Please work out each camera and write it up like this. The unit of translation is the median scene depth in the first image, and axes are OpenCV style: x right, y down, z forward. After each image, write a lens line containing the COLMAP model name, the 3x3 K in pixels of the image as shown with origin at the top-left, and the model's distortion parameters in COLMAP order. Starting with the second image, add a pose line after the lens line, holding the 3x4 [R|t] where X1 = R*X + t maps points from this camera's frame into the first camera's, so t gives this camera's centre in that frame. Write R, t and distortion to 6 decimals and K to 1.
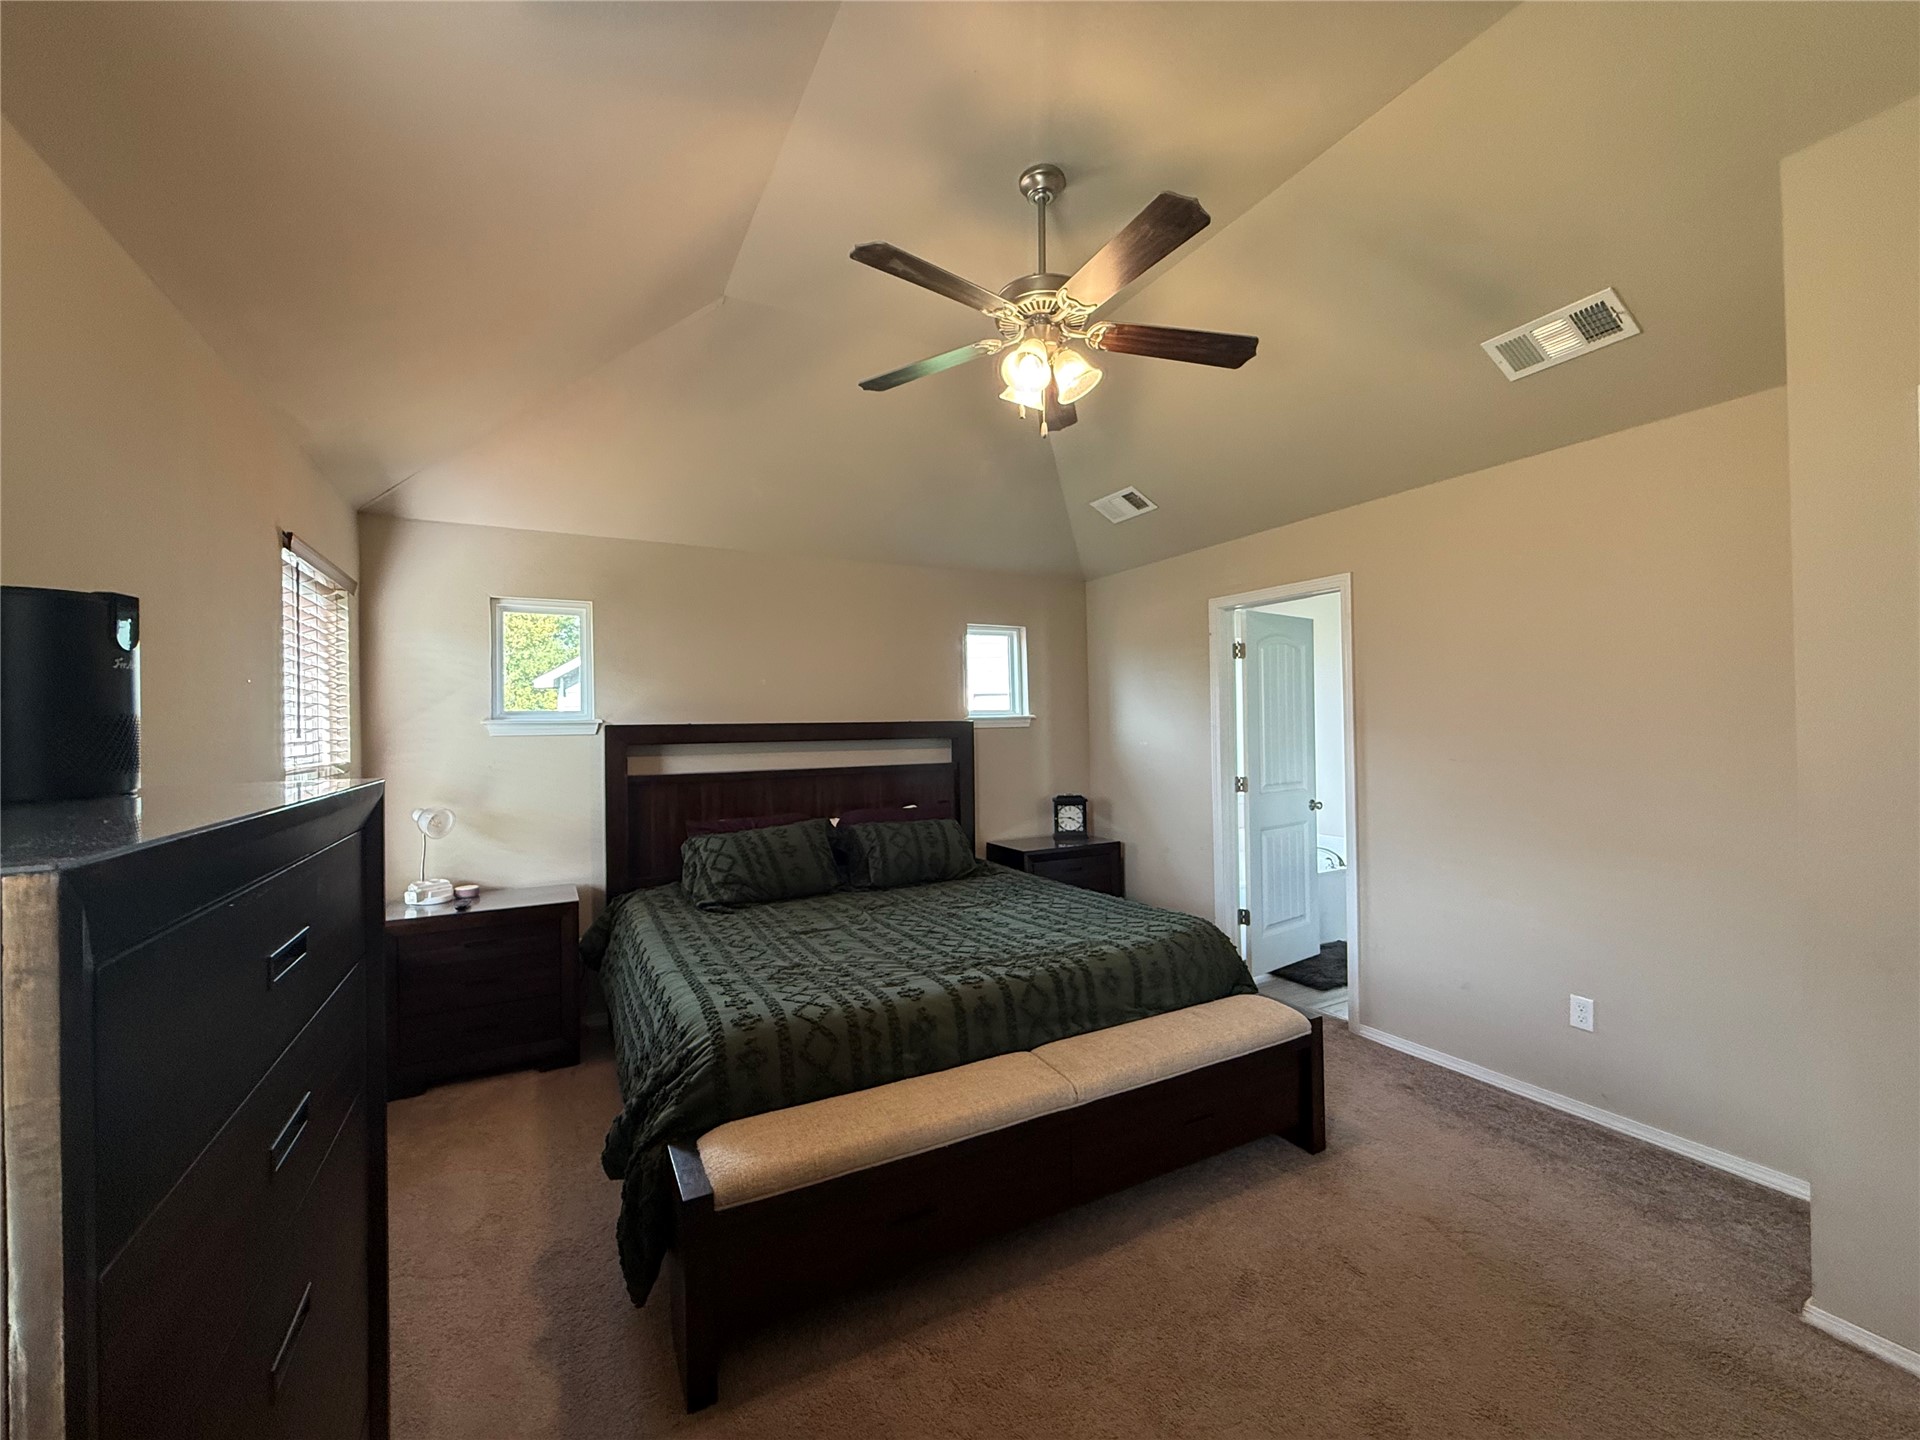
lens RADIAL K [[763.6, 0, 953.3], [0, 763.6, 719.8], [0, 0, 1]] dist [0.000042, 0.000416]
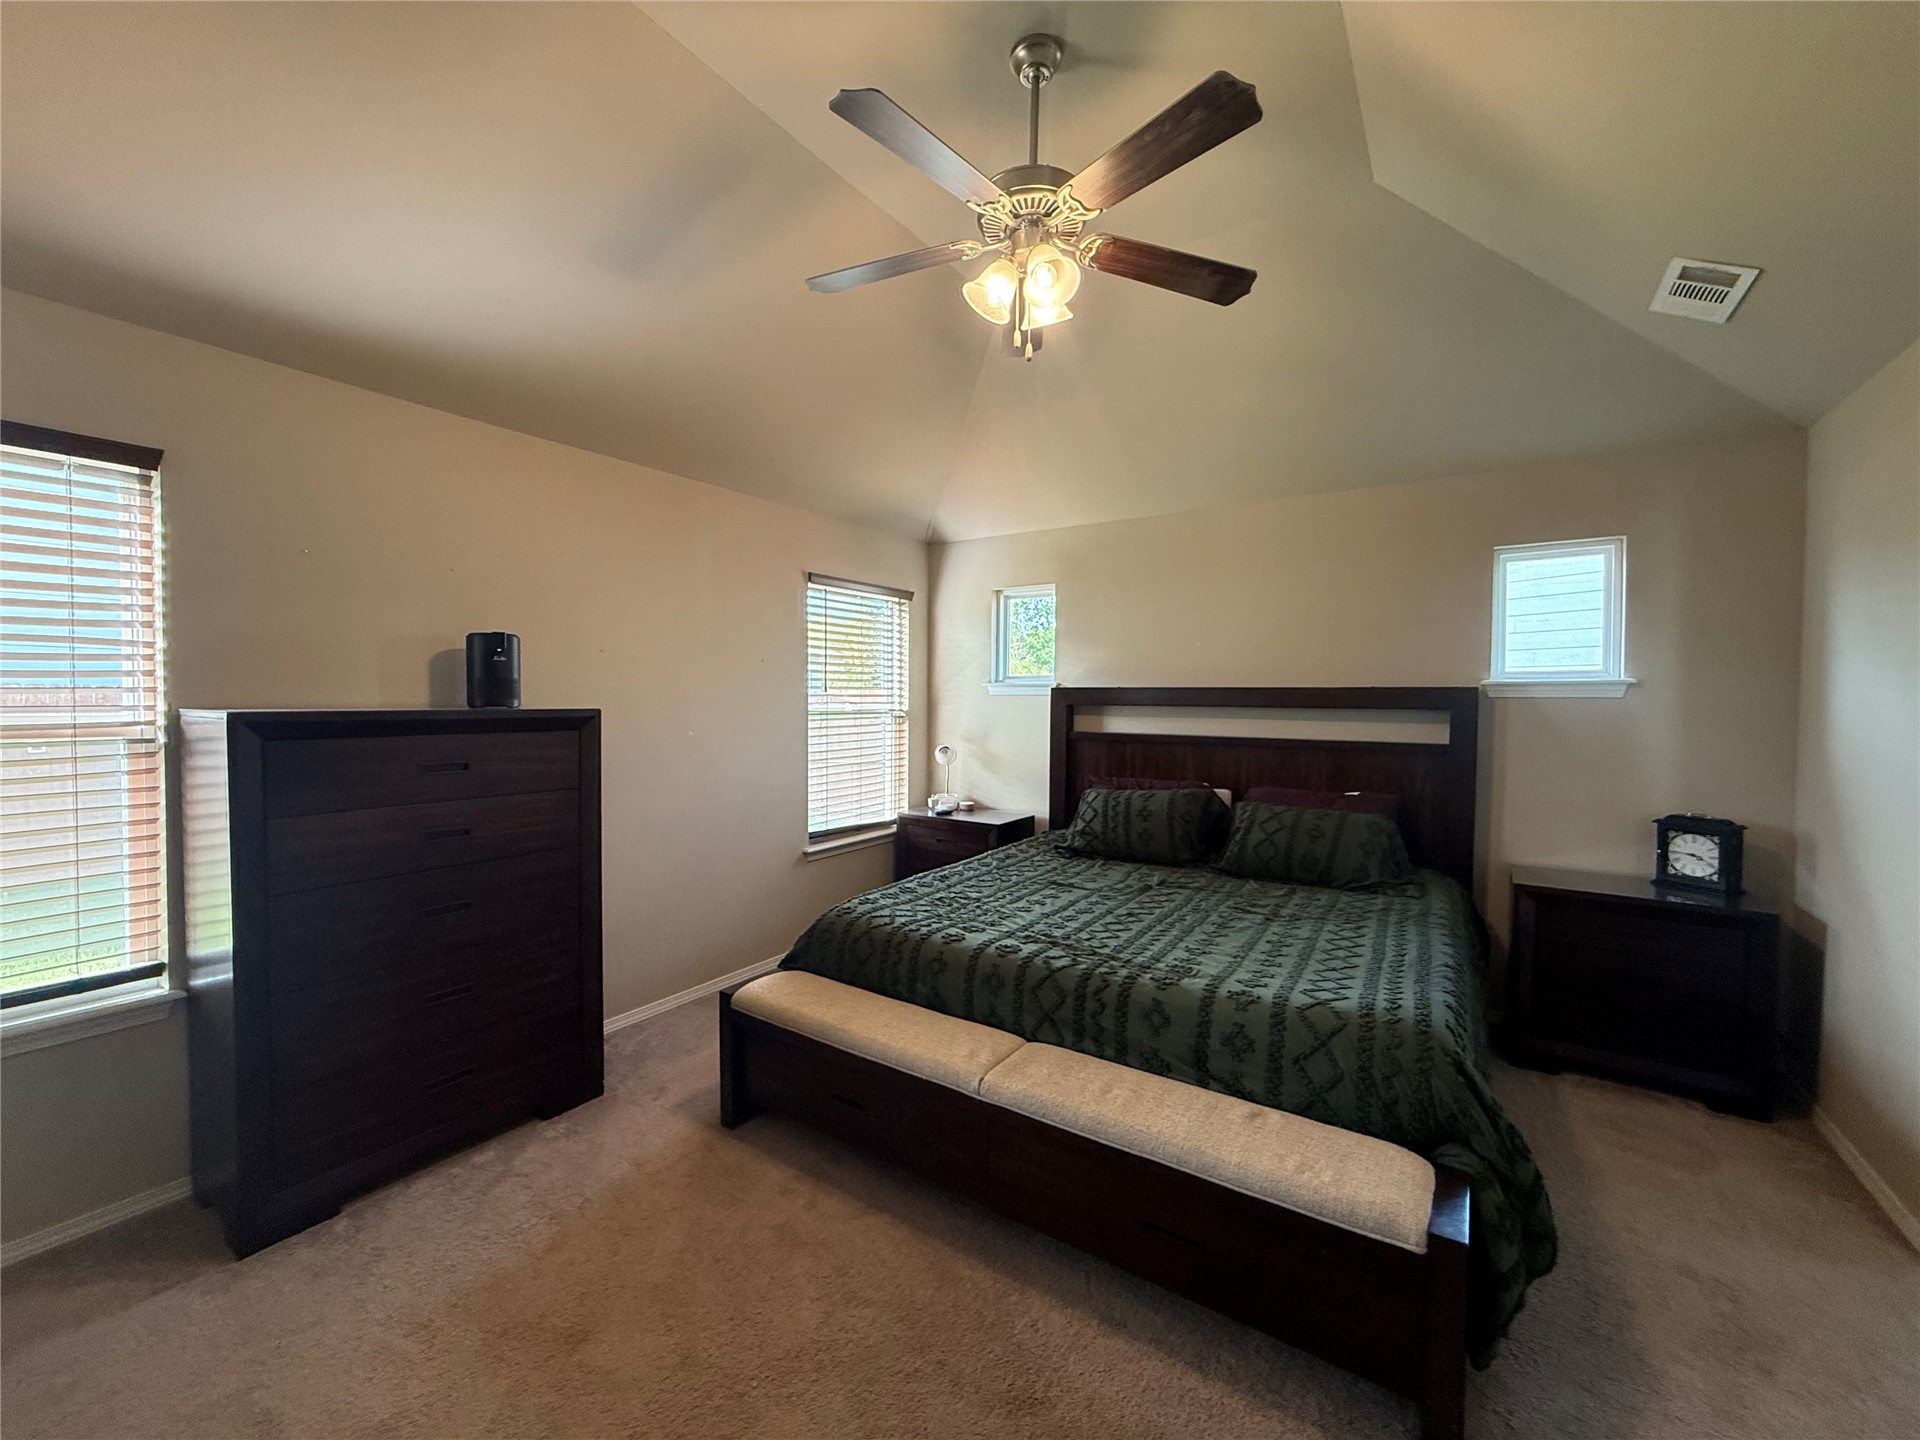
lens RADIAL K [[763.6, 0, 952.9], [0, 763.6, 720.5], [0, 0, 1]] dist [0.000042, 0.000416]
pose [[0.466484, 0.046396, -0.883312, 0.558881], [-0.006062, 0.998768, 0.049259, 0.000917], [0.884509, -0.017624, 0.466190, 0.323493]]
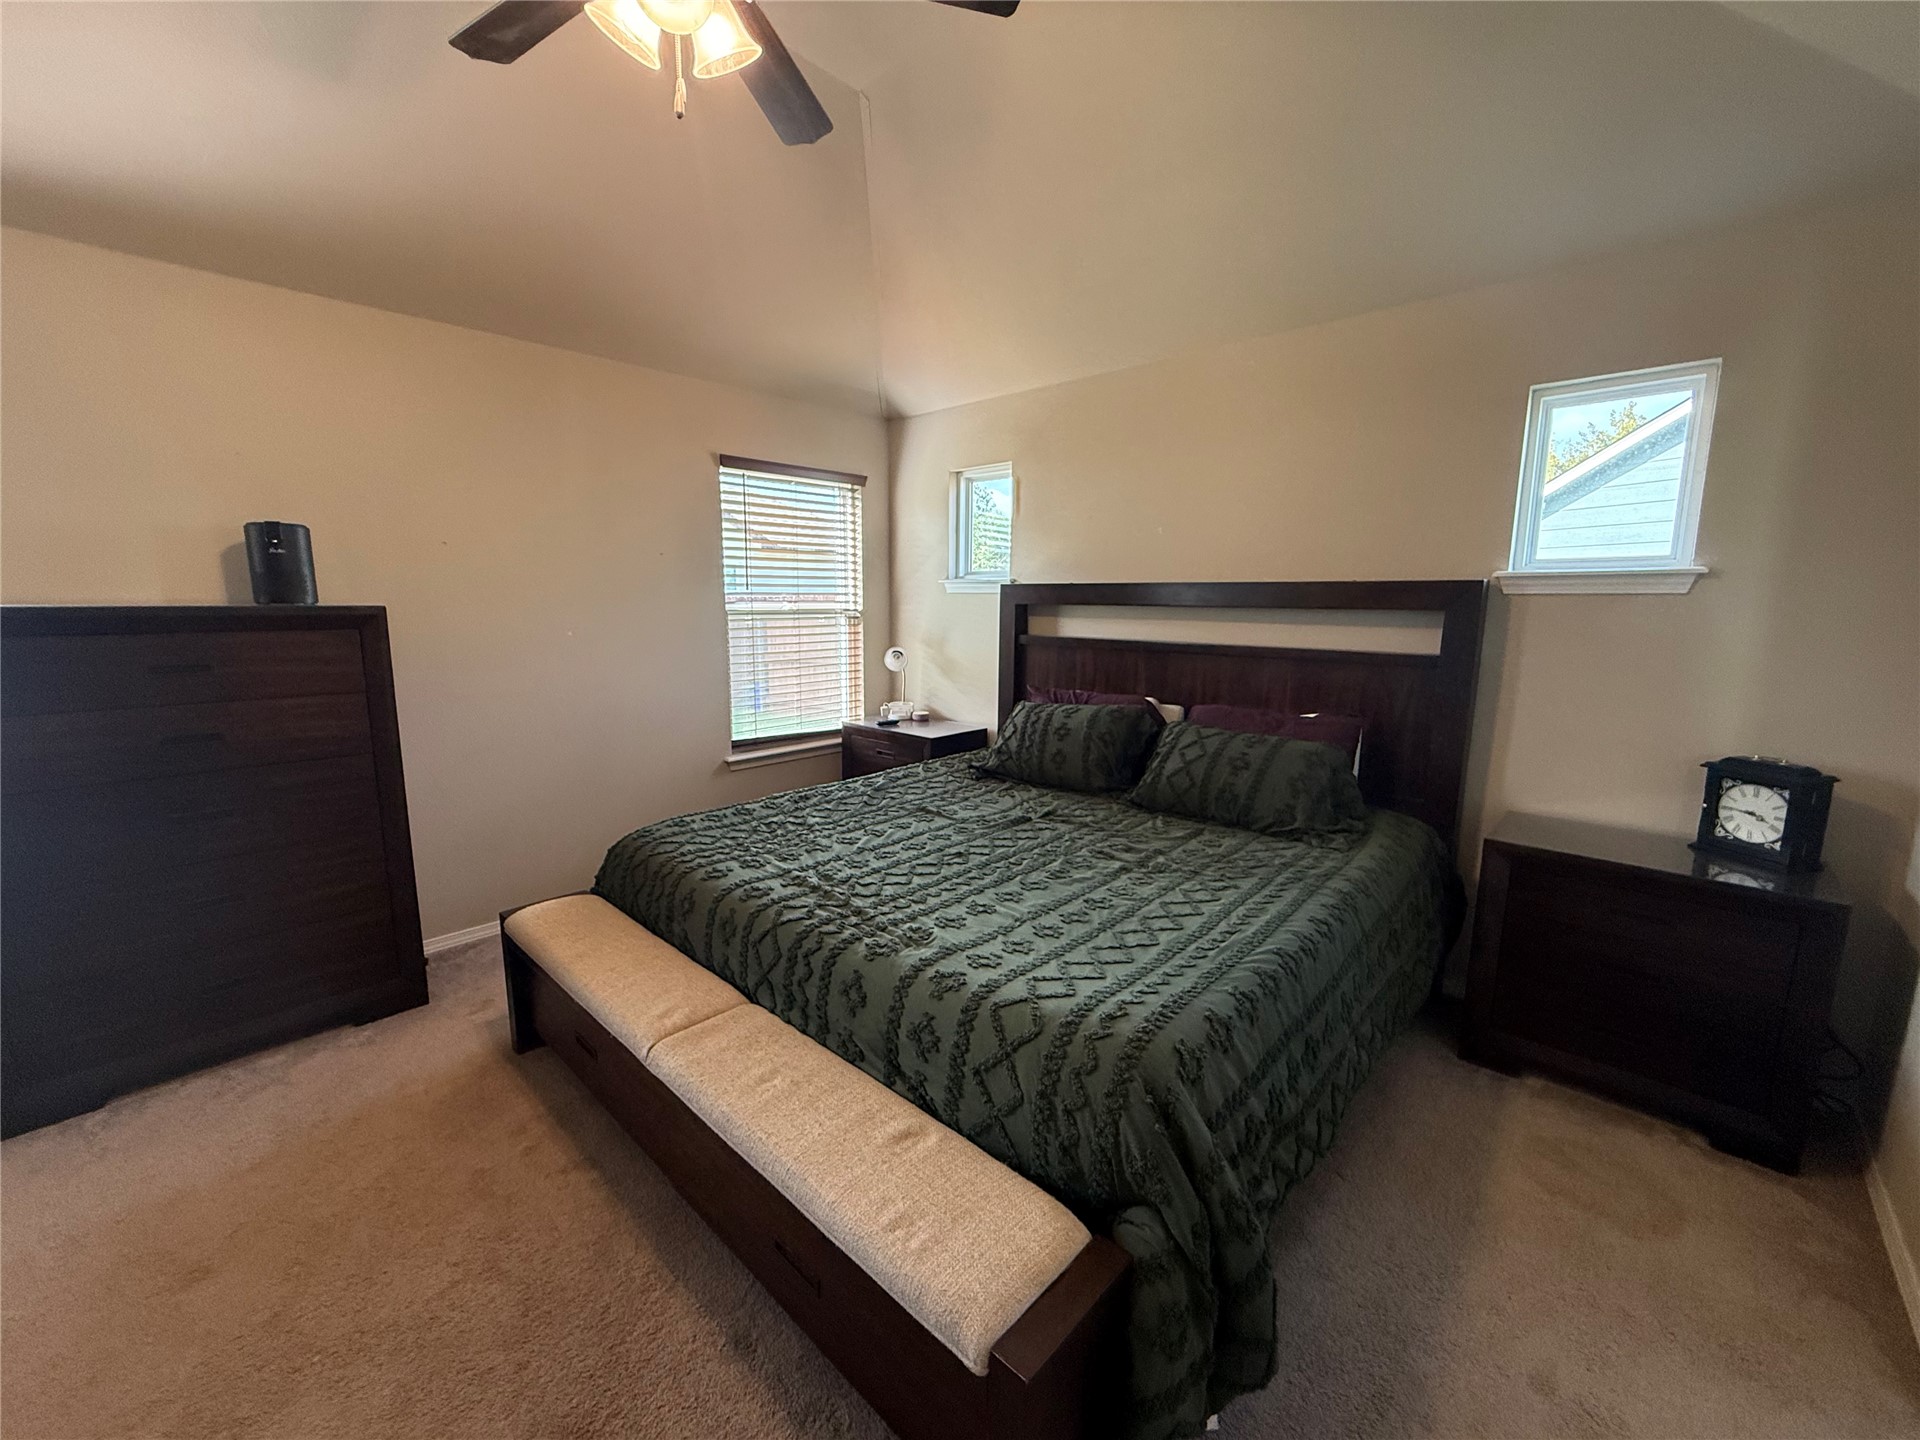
lens RADIAL K [[763.6, 0, 952.5], [0, 763.6, 720.4], [0, 0, 1]] dist [0.000042, 0.000416]
pose [[0.319713, 0.168759, -0.932365, 0.554673], [-0.003187, 0.984197, 0.177048, 0.006472], [0.947509, -0.053634, 0.315199, 0.632328]]
